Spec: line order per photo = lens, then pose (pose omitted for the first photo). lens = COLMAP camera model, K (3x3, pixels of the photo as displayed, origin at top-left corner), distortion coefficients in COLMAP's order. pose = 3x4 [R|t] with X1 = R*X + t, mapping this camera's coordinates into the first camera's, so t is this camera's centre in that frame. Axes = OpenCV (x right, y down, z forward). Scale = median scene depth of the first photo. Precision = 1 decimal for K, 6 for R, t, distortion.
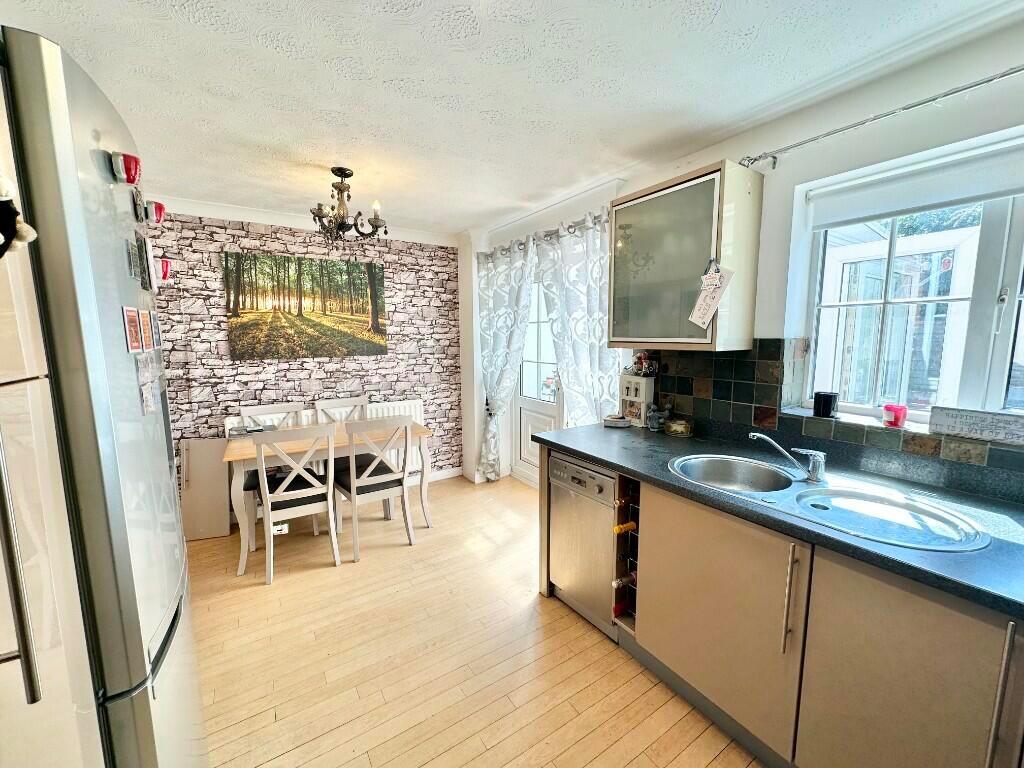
lens RADIAL K [[410.6, 0, 519.4], [0, 410.6, 386.7], [0, 0, 1]] dist [0.001808, -0.005754]
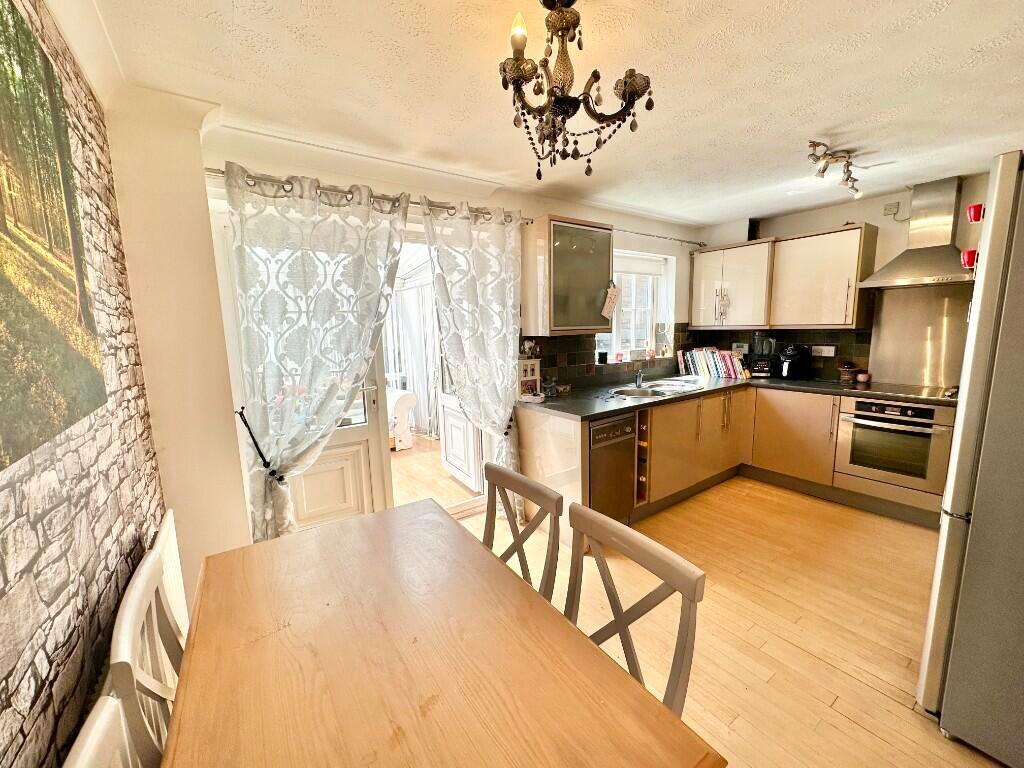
lens RADIAL K [[410.6, 0, 519.4], [0, 410.6, 386.7], [0, 0, 1]] dist [0.001808, -0.005754]
pose [[-0.025301, -0.142634, 0.989452, -0.953974], [0.150629, 0.977925, 0.144824, -0.130977], [-0.988267, 0.152704, -0.003258, 1.070469]]
